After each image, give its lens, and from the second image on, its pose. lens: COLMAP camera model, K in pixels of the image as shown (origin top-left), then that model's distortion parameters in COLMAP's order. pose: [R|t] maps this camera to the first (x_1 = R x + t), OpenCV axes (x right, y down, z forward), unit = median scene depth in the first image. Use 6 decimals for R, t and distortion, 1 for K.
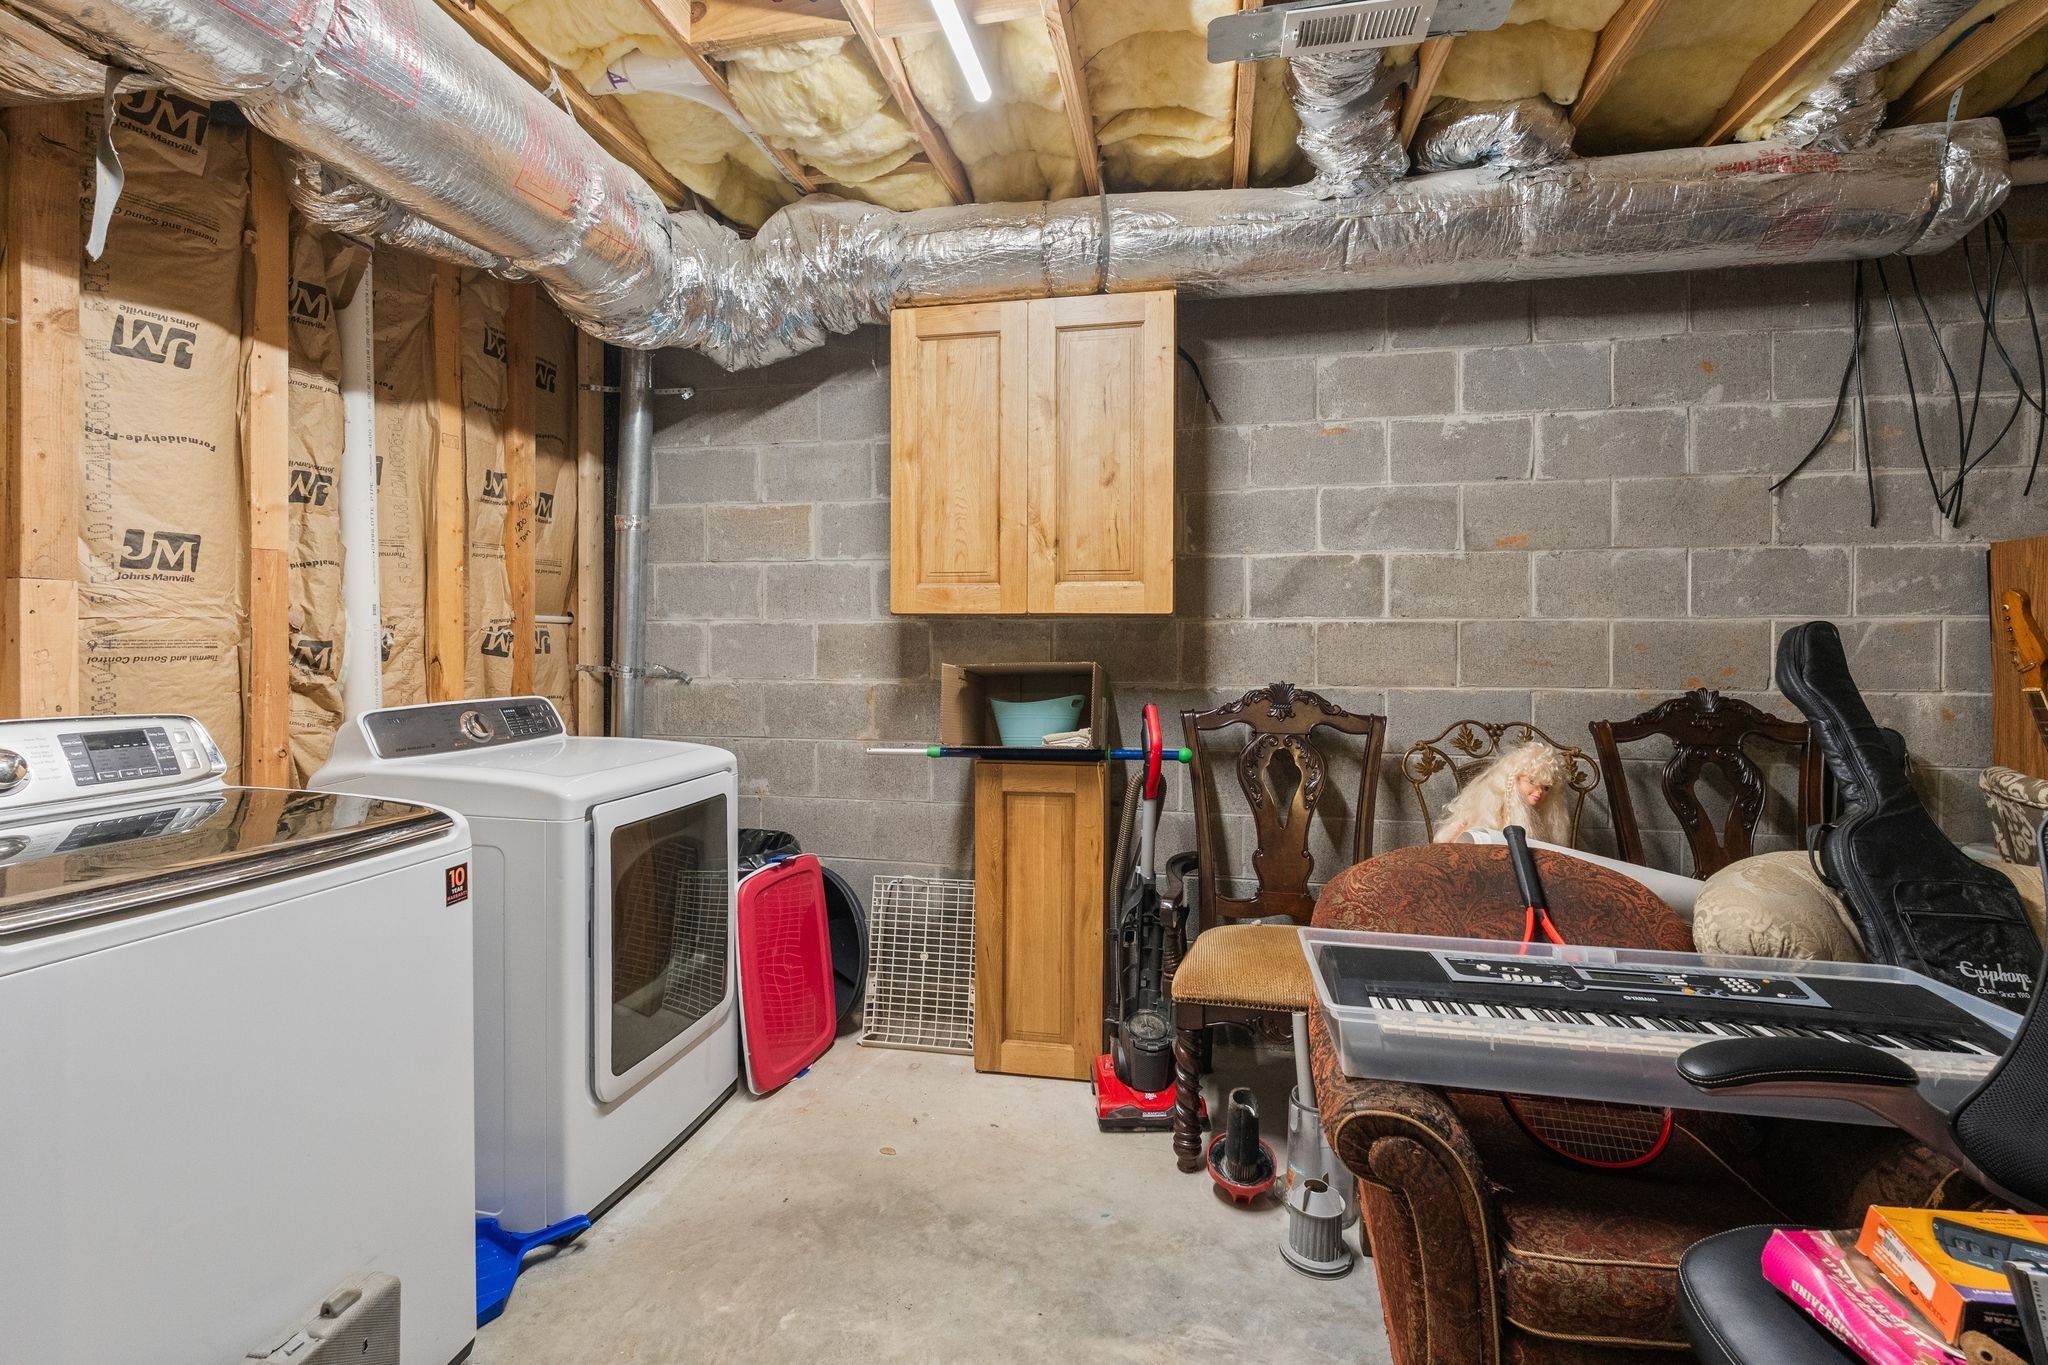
lens RADIAL K [[904.4, 0, 1018.4], [0, 904.4, 647.4], [0, 0, 1]] dist [-0.001096, -0.000212]
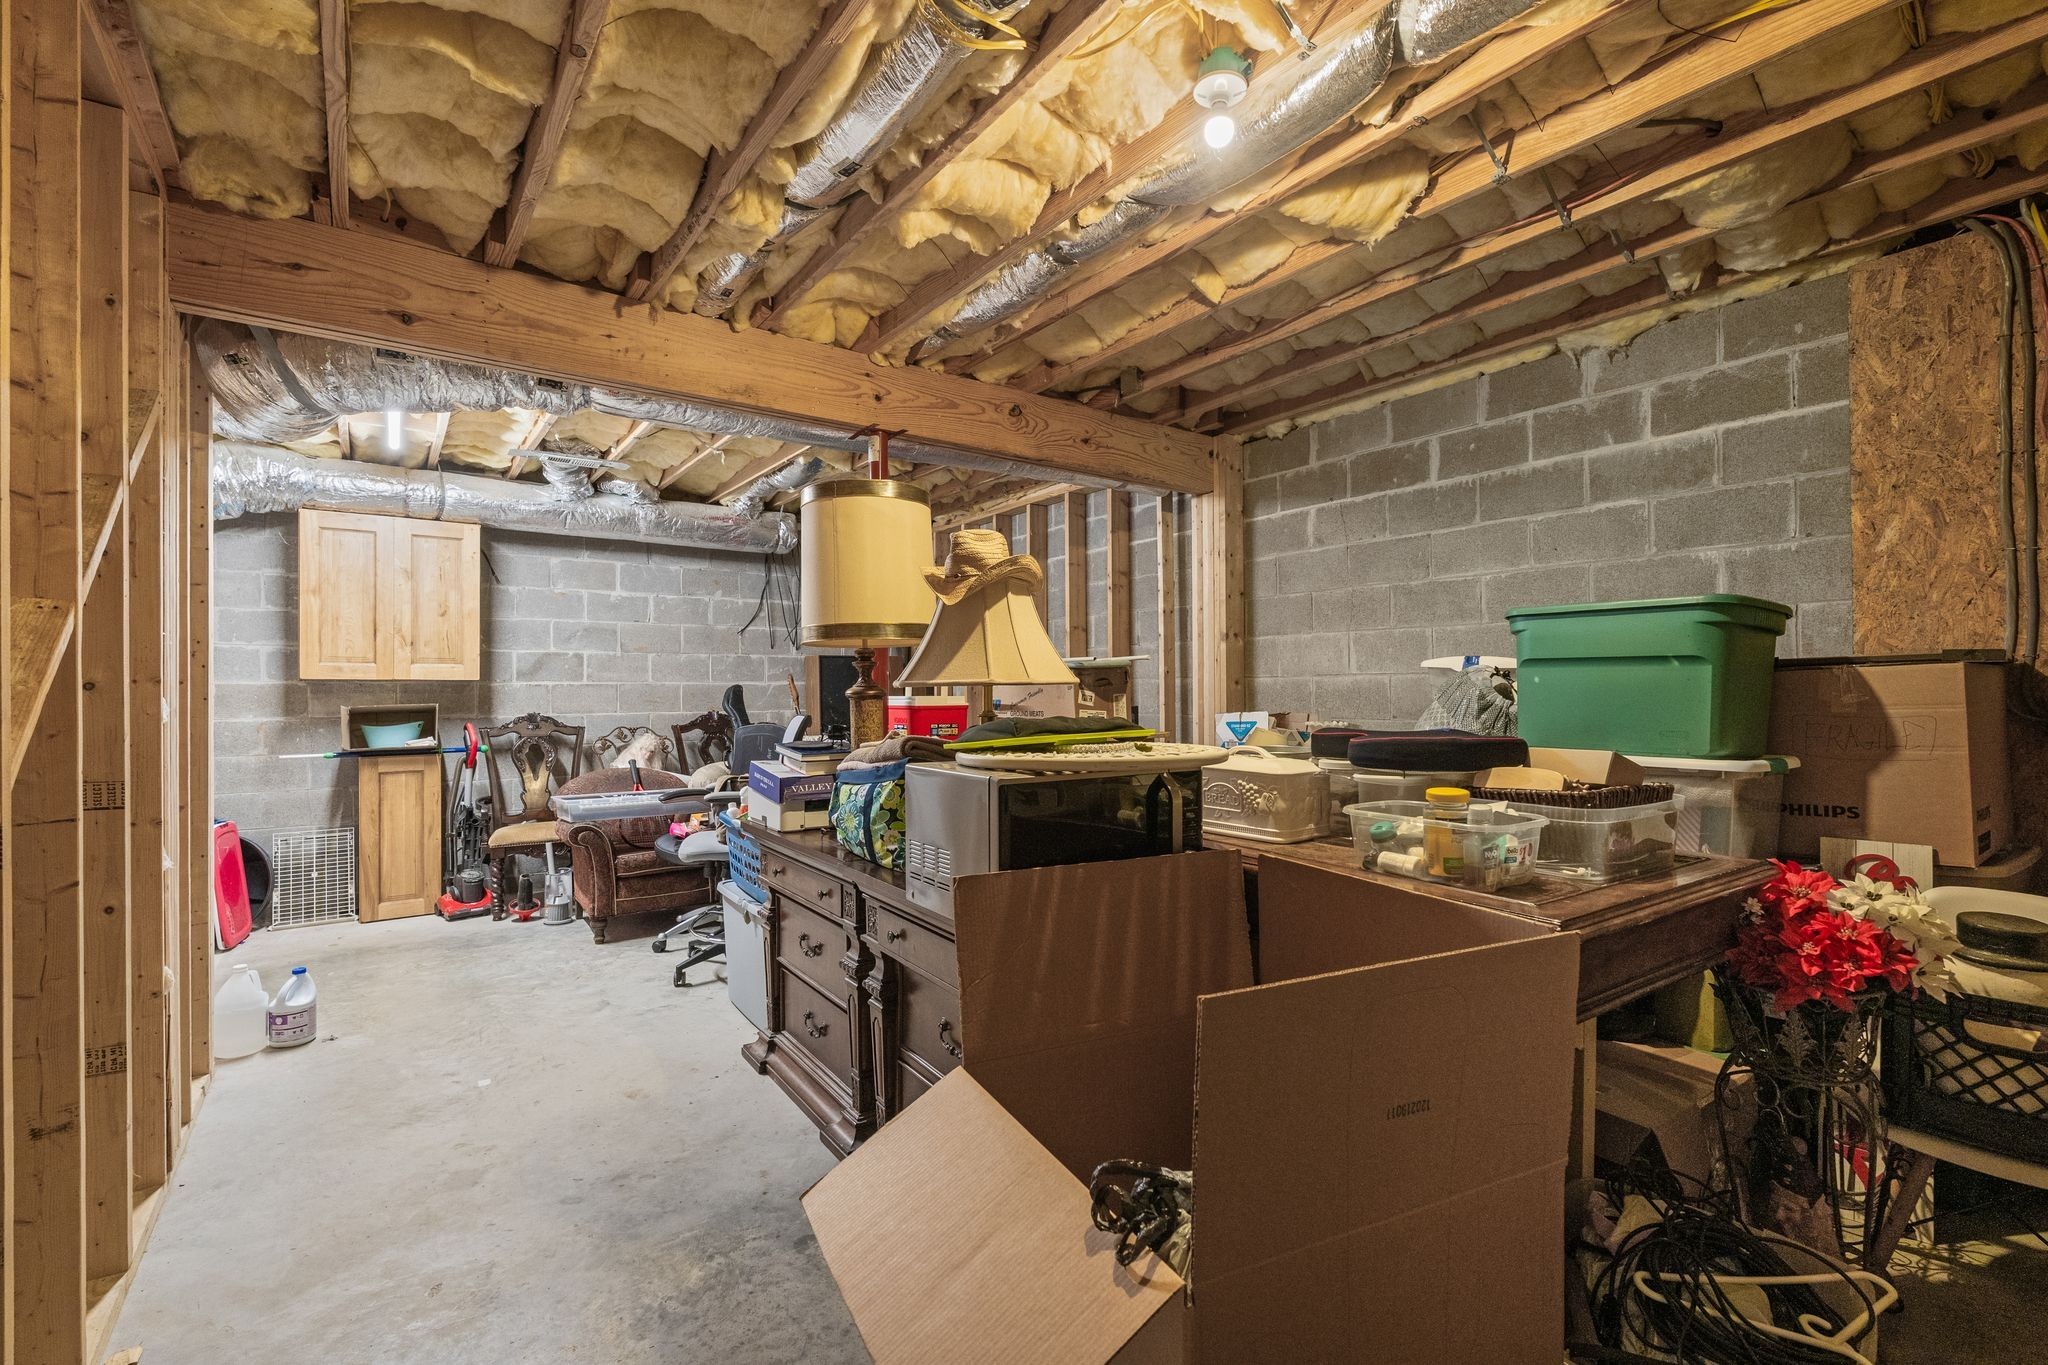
lens RADIAL K [[902.5, 0, 1028.1], [0, 902.5, 681.9], [0, 0, 1]] dist [-0.008943, 0.000359]
pose [[0.670409, 0.002096, 0.741989, -0.507702], [0.011851, 0.999838, -0.013532, 0.009587], [-0.741897, 0.017865, 0.670276, -1.298761]]
